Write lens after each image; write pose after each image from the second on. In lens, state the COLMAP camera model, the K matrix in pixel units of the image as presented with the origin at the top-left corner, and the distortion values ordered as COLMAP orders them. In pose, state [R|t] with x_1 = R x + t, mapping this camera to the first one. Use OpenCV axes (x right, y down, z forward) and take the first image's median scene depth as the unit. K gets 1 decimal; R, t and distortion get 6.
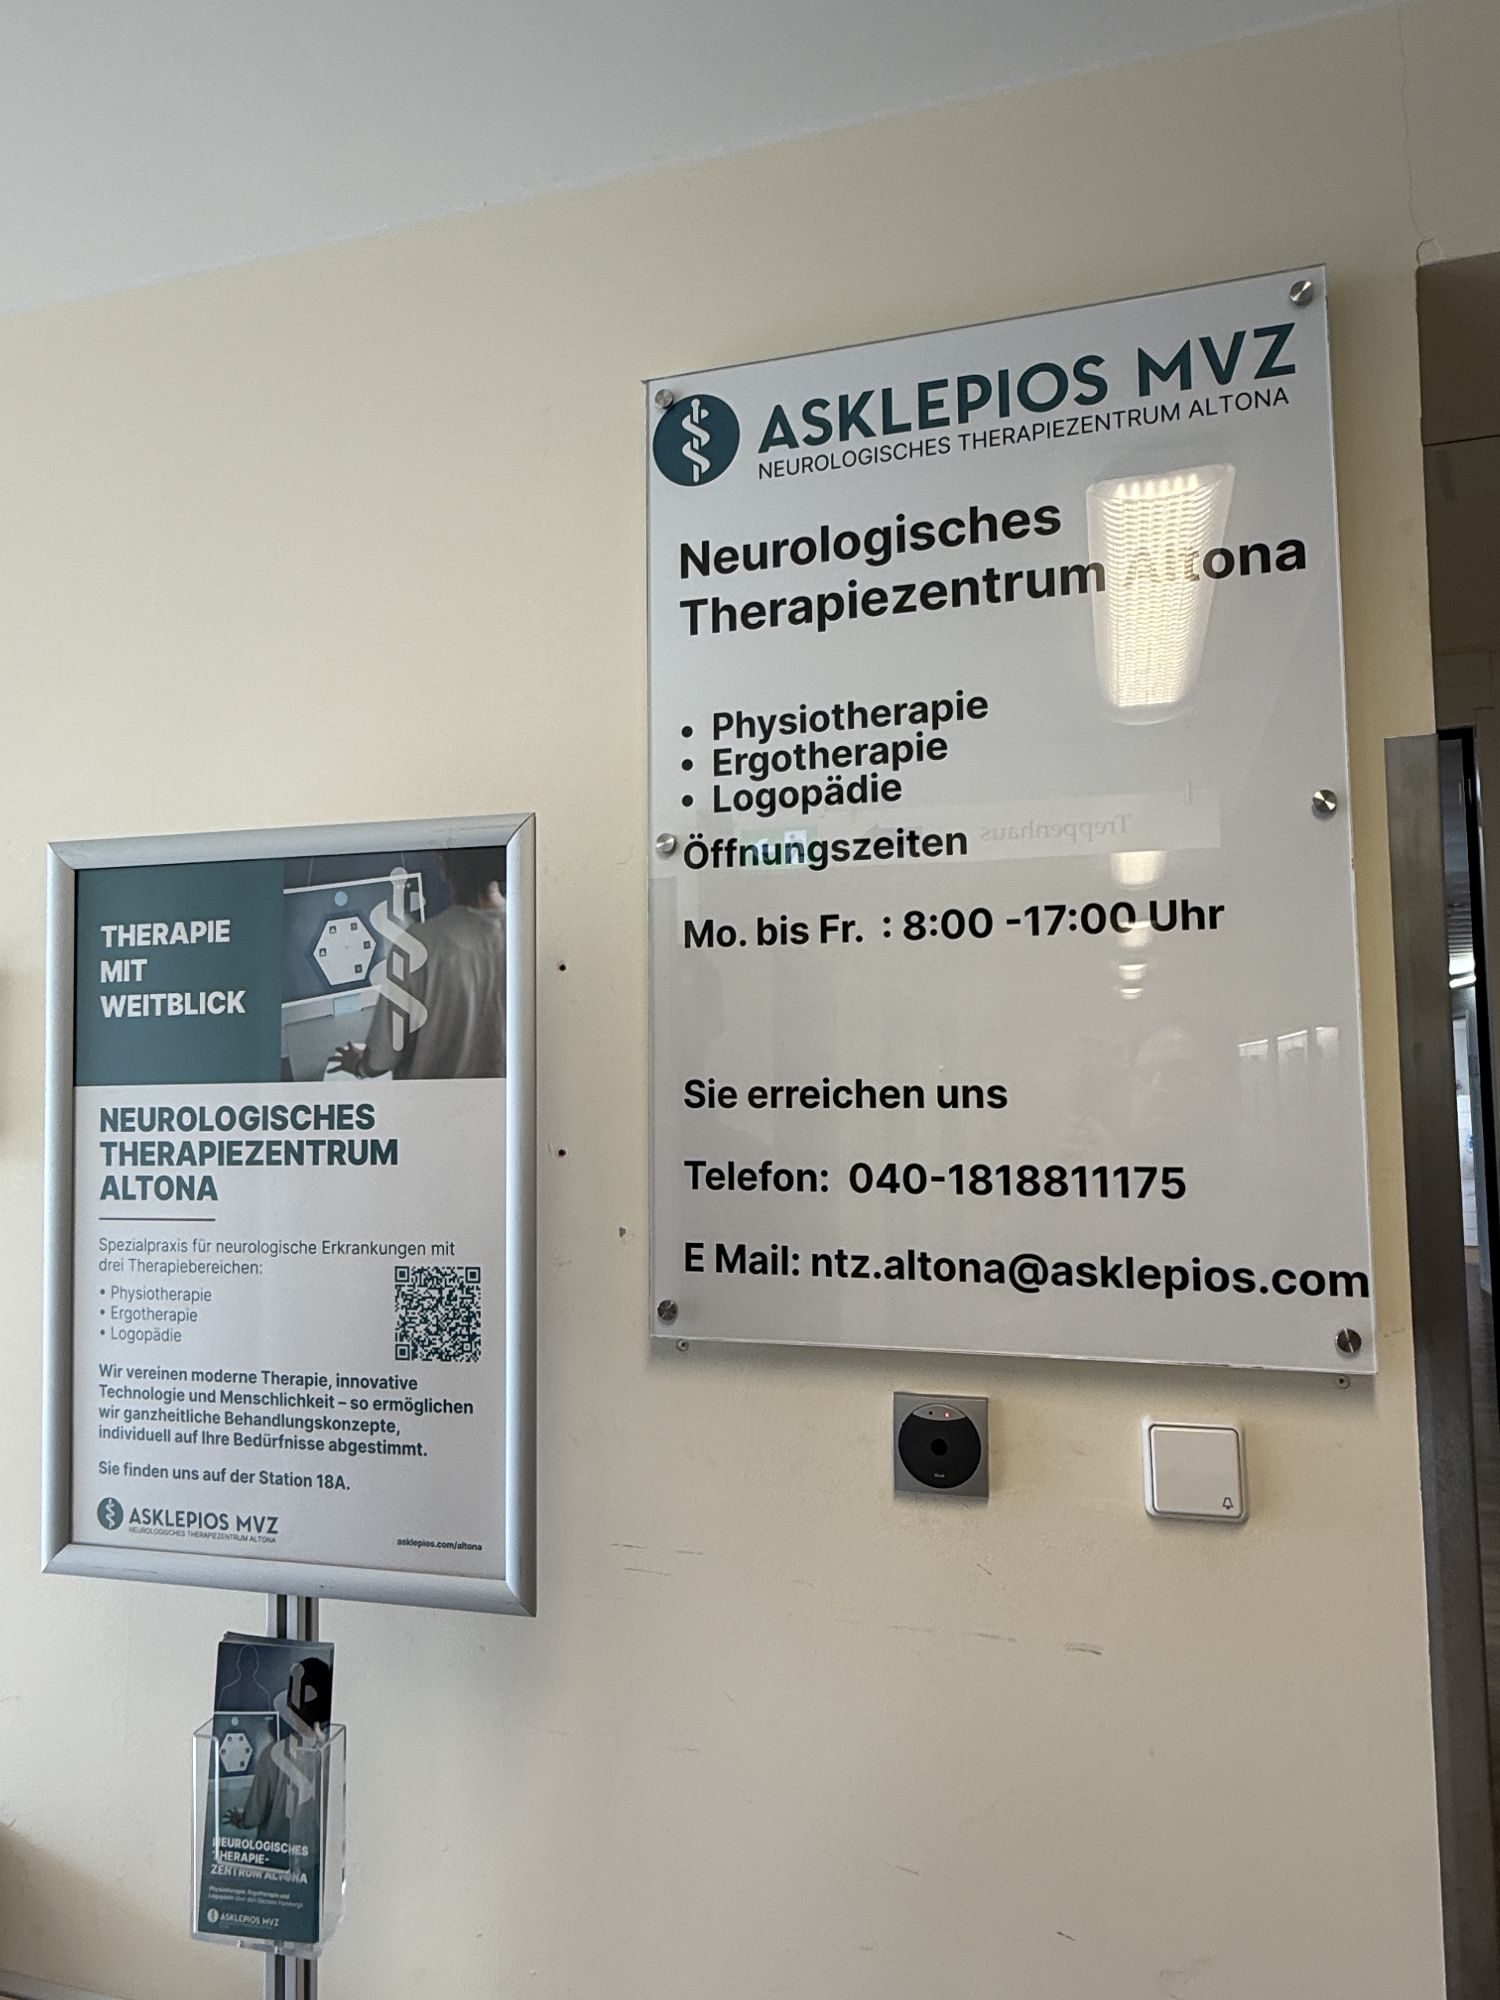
lens RADIAL K [[1226.9, 0, 759.7], [0, 1226.9, 997.4], [0, 0, 1]] dist [-0.043858, -0.001061]
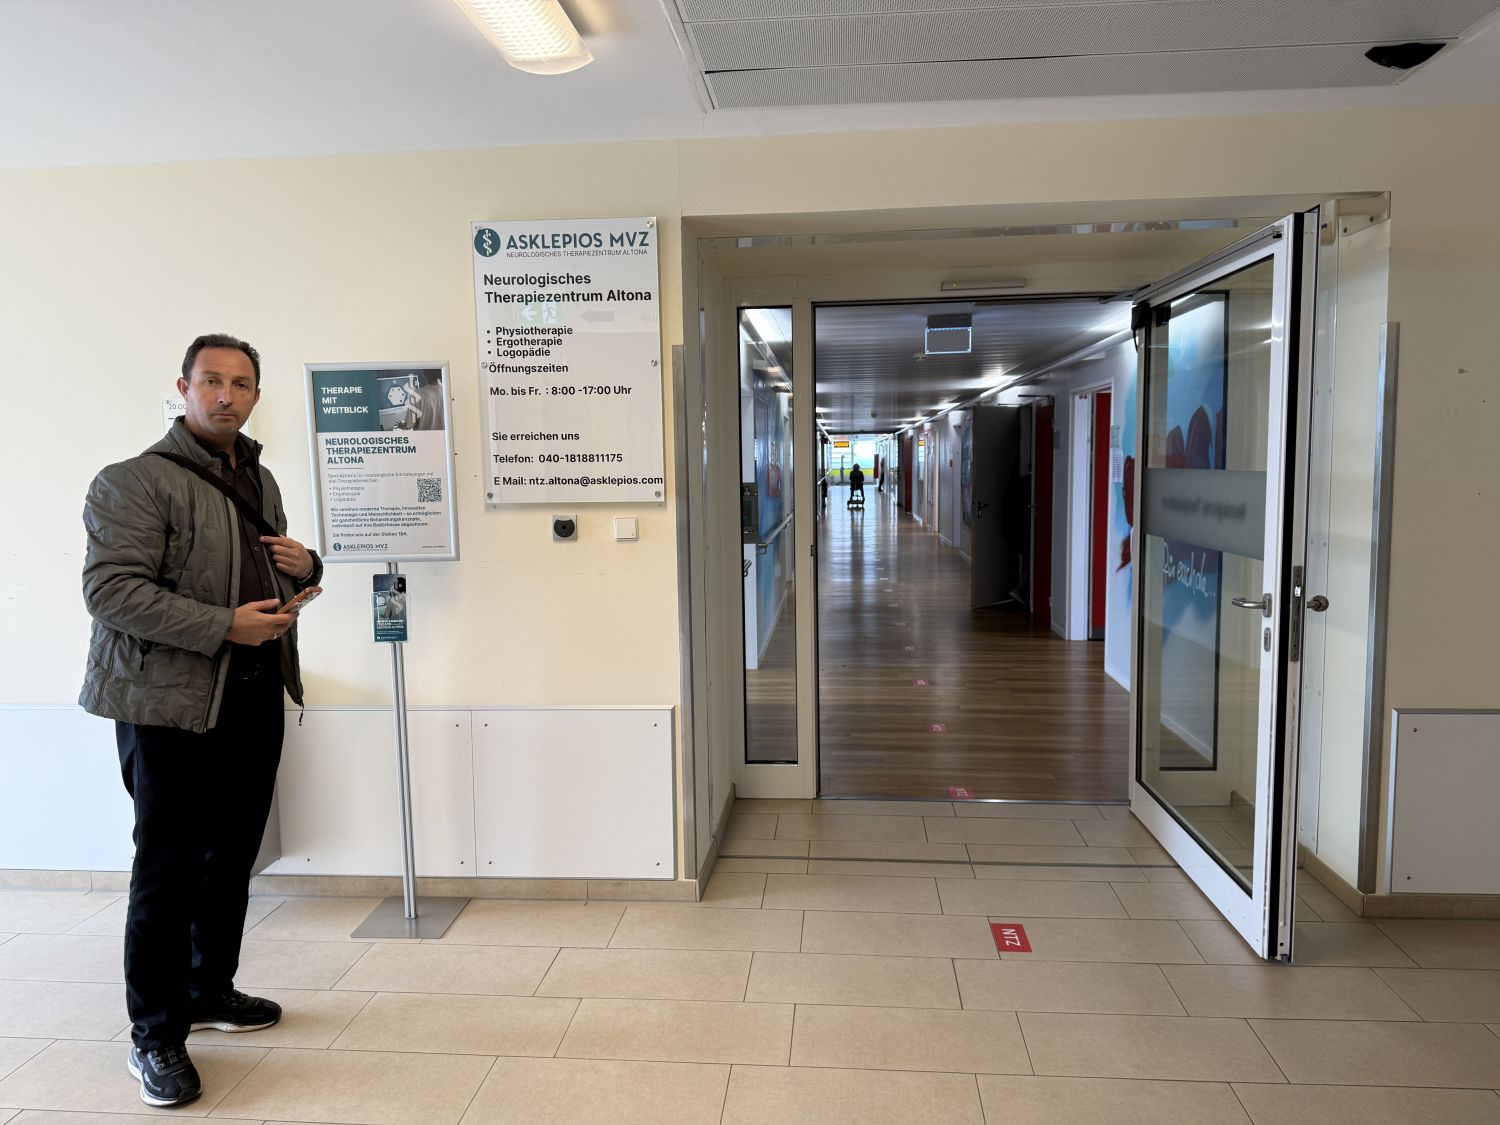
lens RADIAL K [[1086.1, 0, 780.6], [0, 1086.1, 579.5], [0, 0, 1]] dist [0.066990, -0.005341]
pose [[0.980533, -0.025454, 0.194699, 0.145503], [-0.006803, 0.986563, 0.163240, -0.039563], [-0.196238, -0.161387, 0.967184, -2.546834]]
